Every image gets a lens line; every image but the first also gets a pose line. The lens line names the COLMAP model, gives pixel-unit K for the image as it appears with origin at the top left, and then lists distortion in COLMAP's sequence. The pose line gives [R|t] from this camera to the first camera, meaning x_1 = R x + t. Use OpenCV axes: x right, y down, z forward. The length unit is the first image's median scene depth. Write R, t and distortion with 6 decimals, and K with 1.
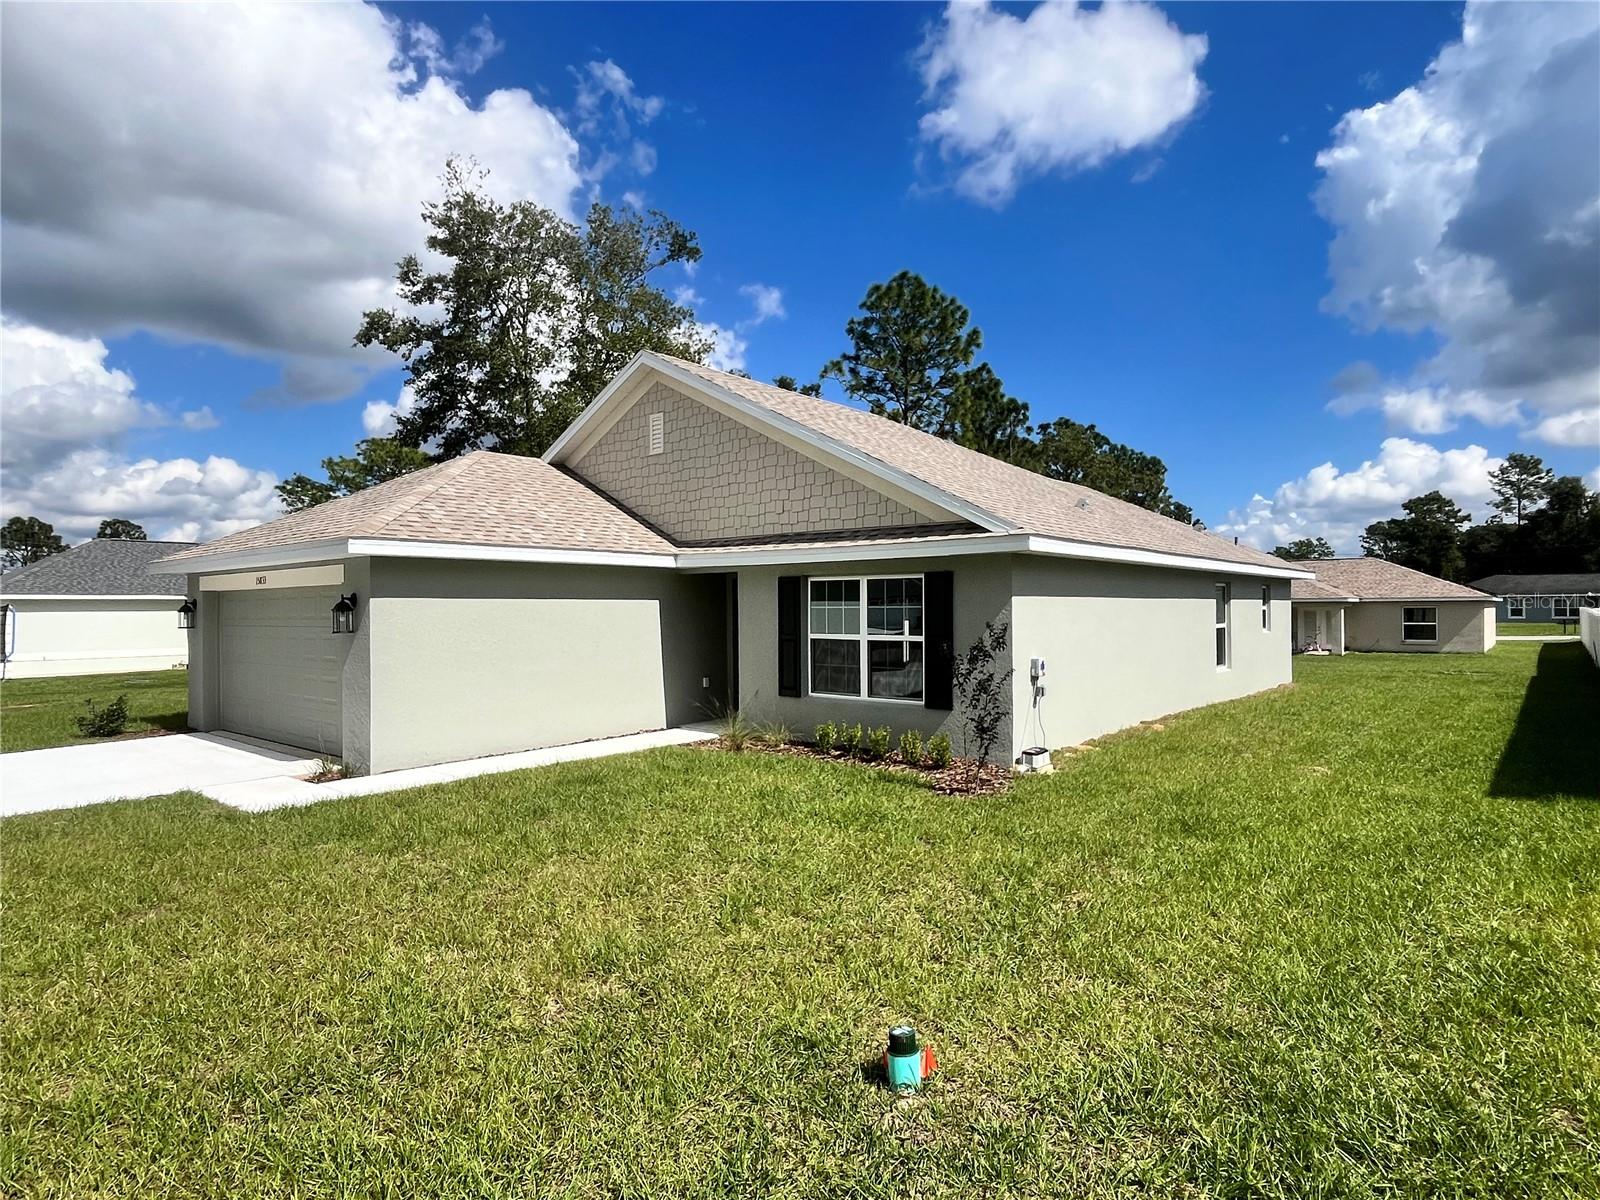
lens RADIAL K [[892.1, 0, 797.2], [0, 892.1, 595.3], [0, 0, 1]] dist [0.001691, -0.000986]
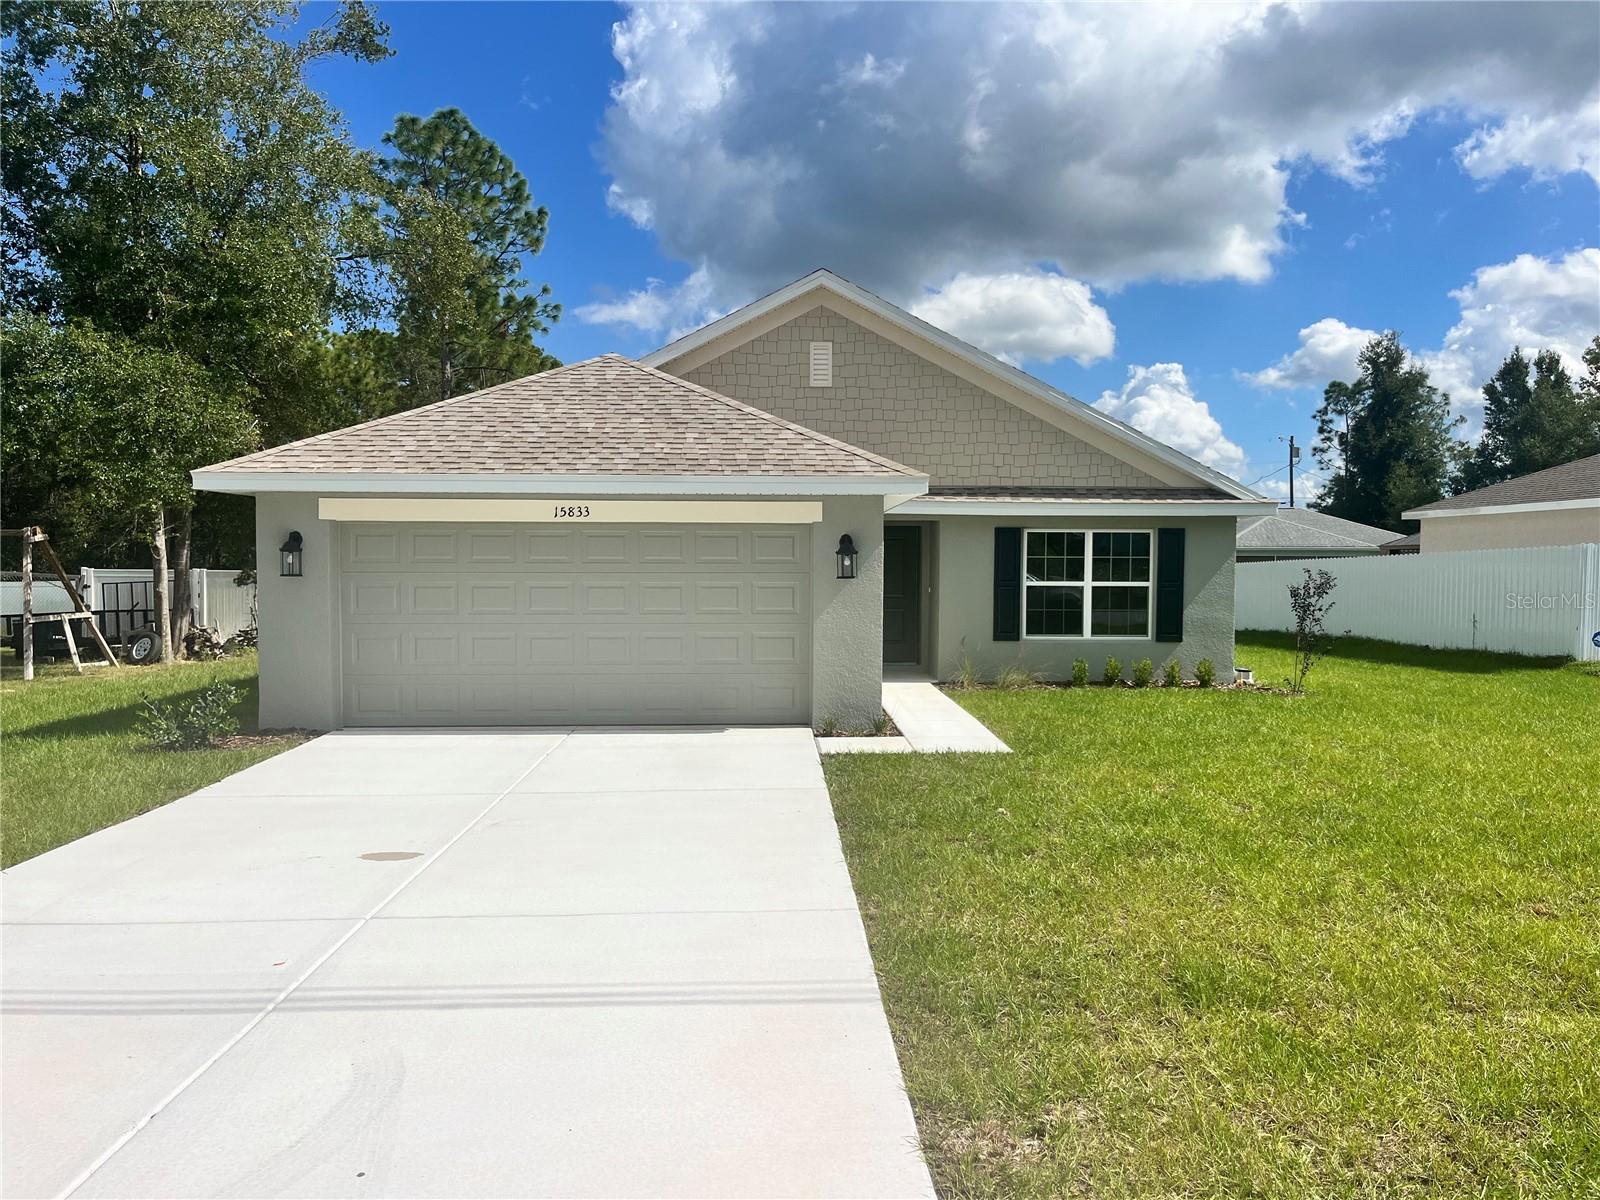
lens RADIAL K [[1200.4, 0, 792.8], [0, 1200.4, 596.4], [0, 0, 1]] dist [0.078345, 0.001857]
pose [[0.738705, -0.010449, 0.673948, -1.167309], [-0.017524, 0.999244, 0.034701, 0.015819], [-0.673801, -0.037444, 0.737963, 0.118607]]
